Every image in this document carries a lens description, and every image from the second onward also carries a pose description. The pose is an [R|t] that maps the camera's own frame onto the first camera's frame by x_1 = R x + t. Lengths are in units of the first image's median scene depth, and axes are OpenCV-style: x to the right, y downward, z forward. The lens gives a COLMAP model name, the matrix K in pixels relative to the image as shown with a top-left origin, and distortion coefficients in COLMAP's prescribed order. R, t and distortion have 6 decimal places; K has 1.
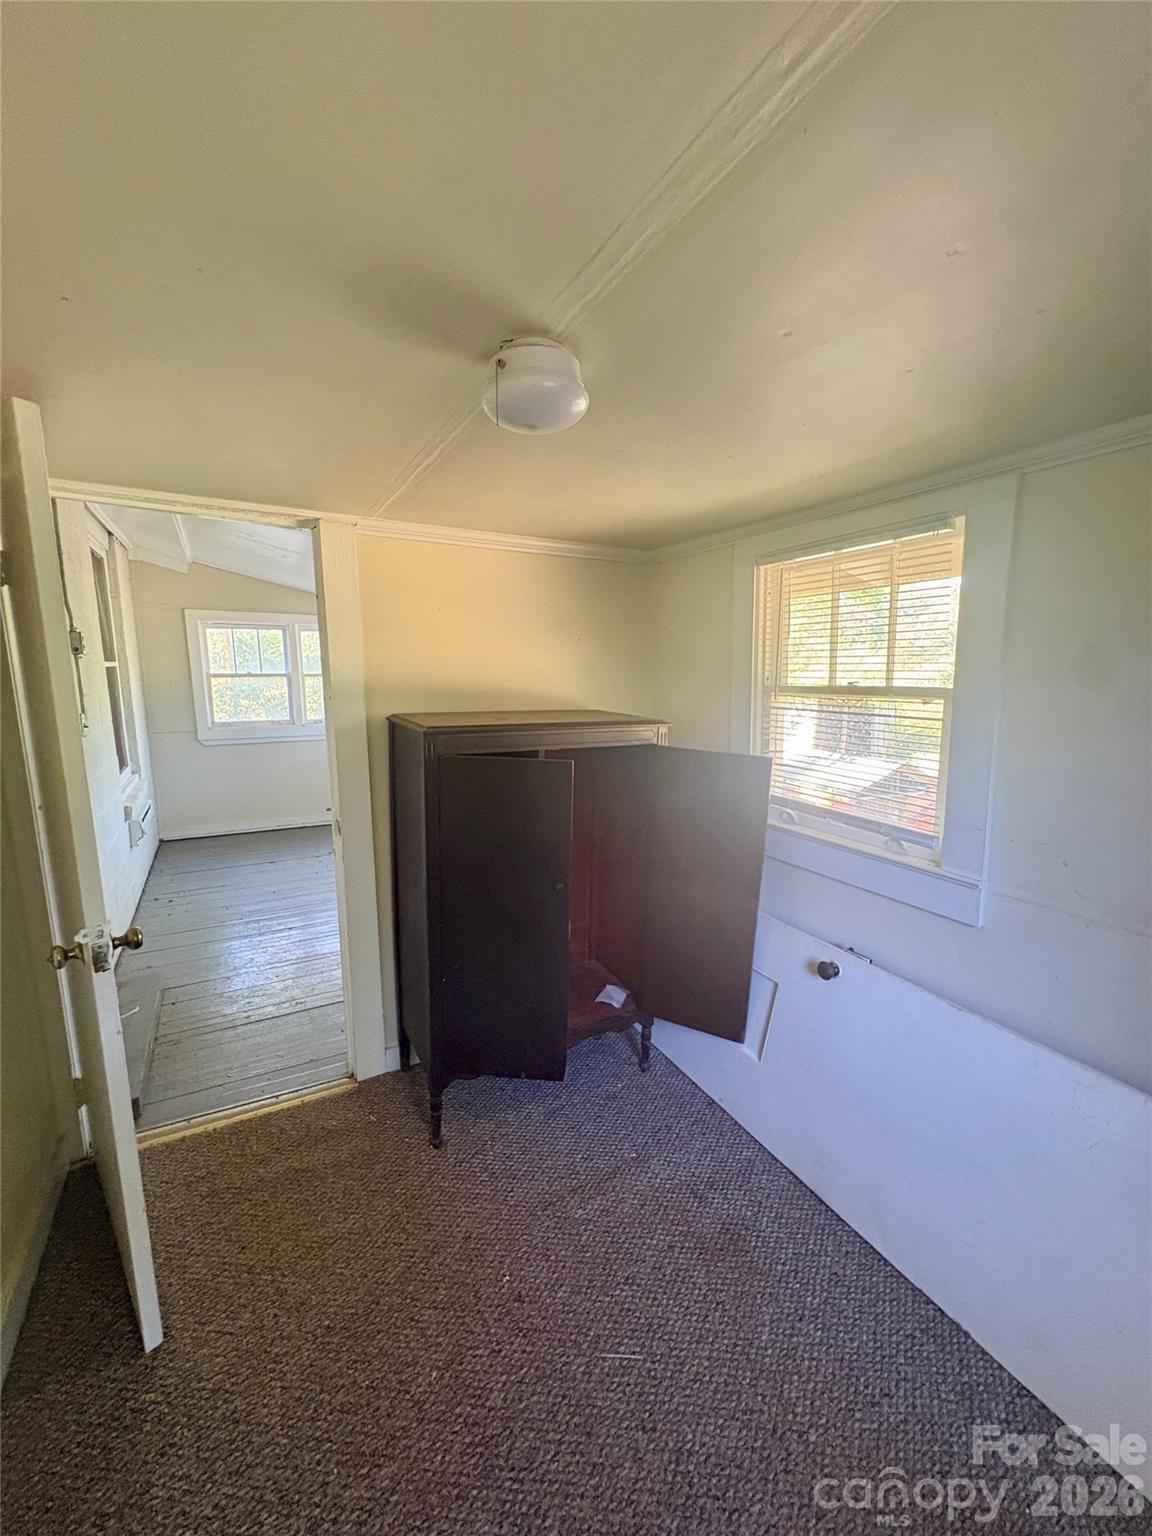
lens RADIAL K [[616.1, 0, 573.9], [0, 616.1, 768.5], [0, 0, 1]] dist [0.000939, 0.000299]
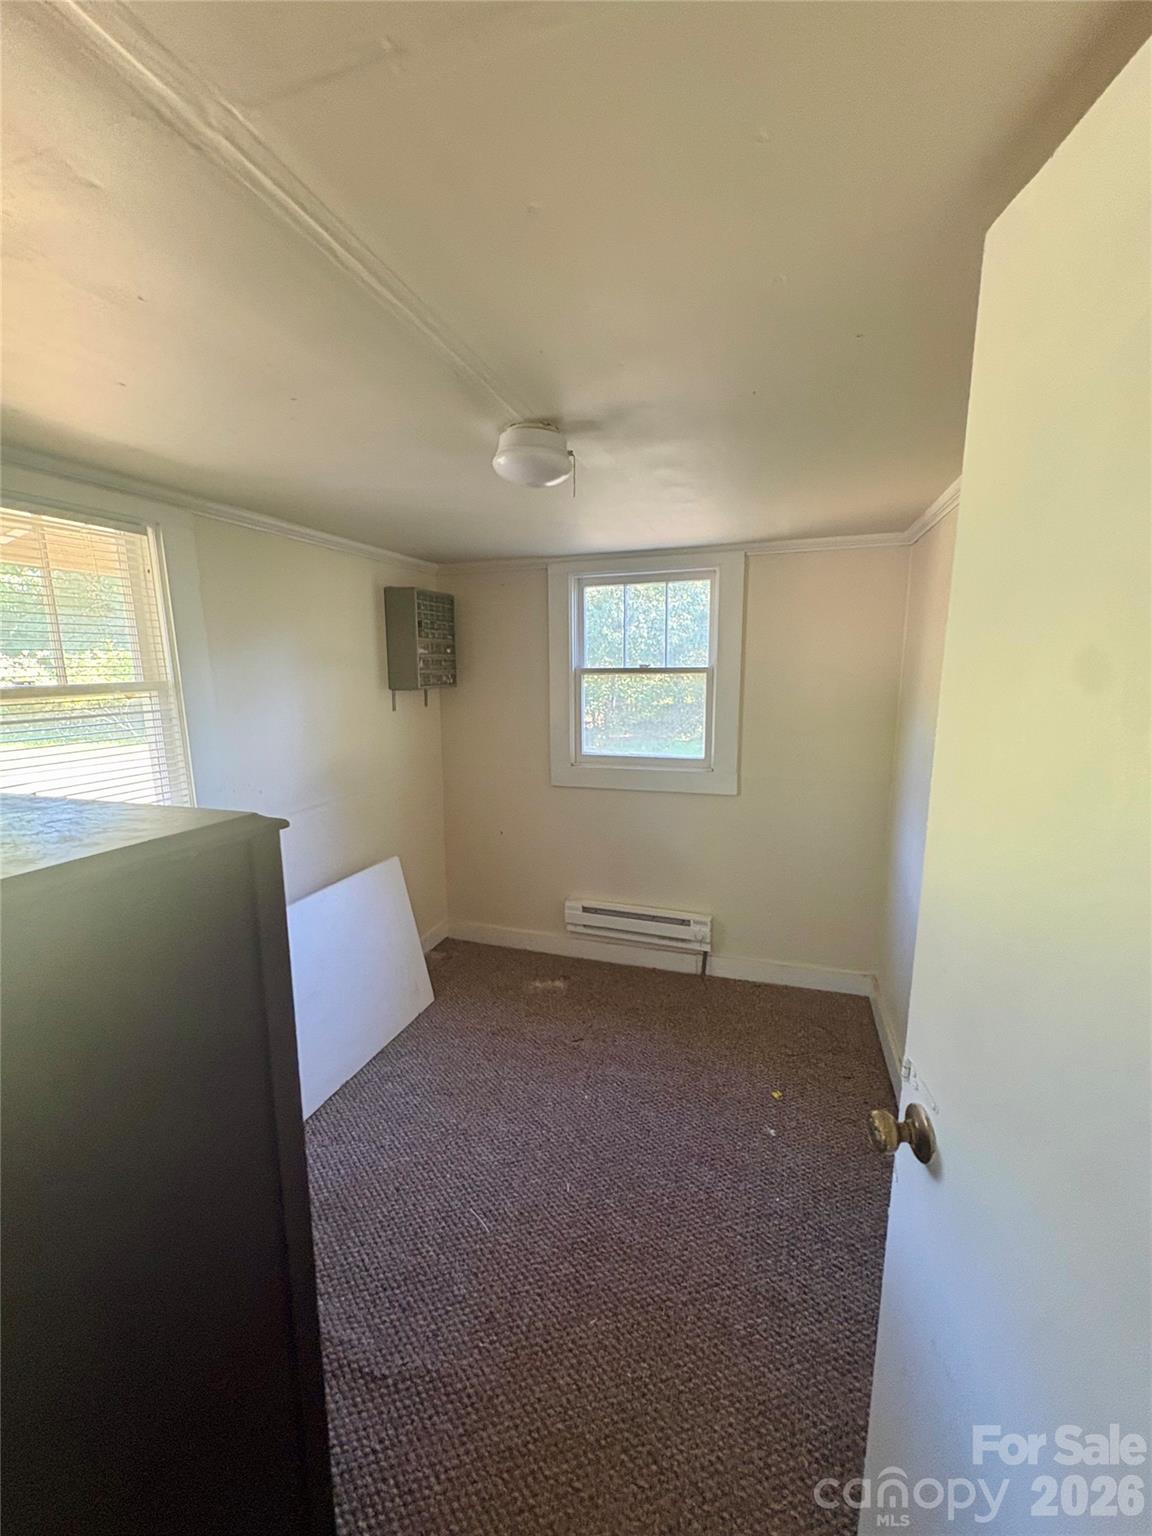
lens RADIAL K [[616.1, 0, 576.6], [0, 616.1, 775.4], [0, 0, 1]] dist [0.000939, 0.000299]
pose [[-0.675505, -0.129001, 0.725984, -0.879665], [0.125476, 0.950106, 0.285577, -0.233033], [-0.726601, 0.284002, -0.625614, 1.447468]]
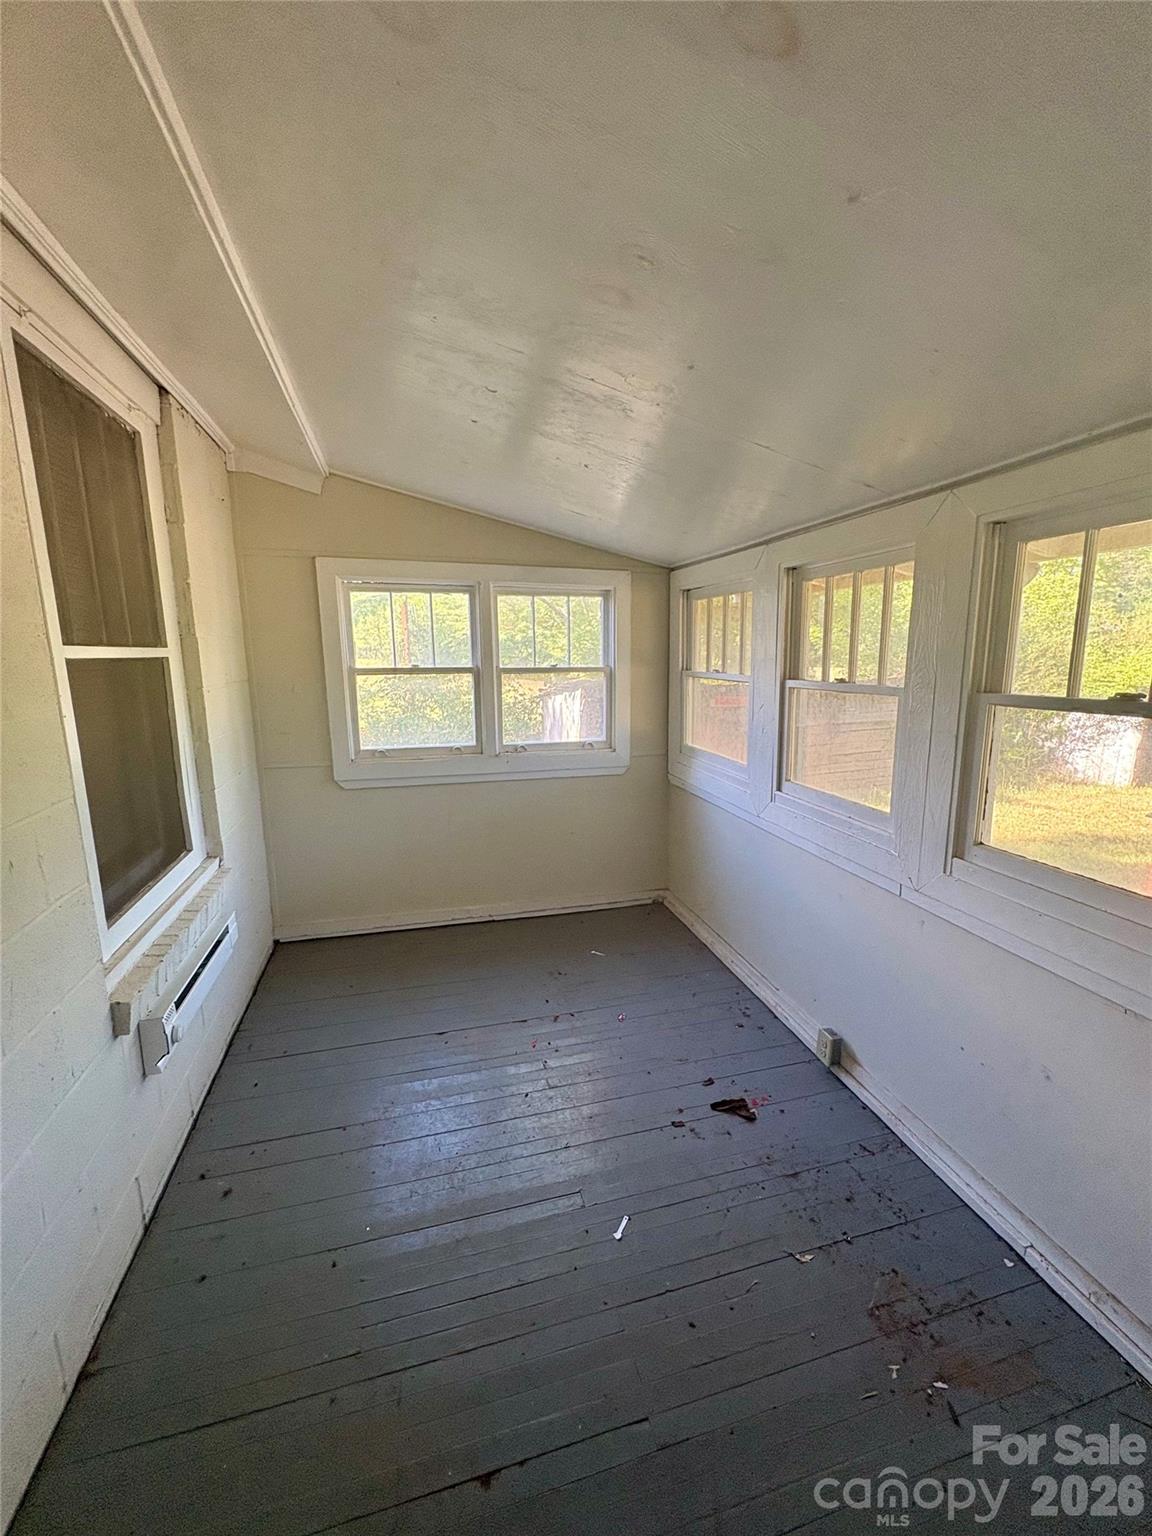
lens RADIAL K [[616.1, 0, 576.4], [0, 616.1, 763.1], [0, 0, 1]] dist [0.000939, 0.000299]
pose [[0.969877, 0.033045, -0.241343, -0.227620], [-0.030444, 0.999431, 0.014497, -0.074790], [0.241684, -0.006713, 0.970332, 0.455481]]
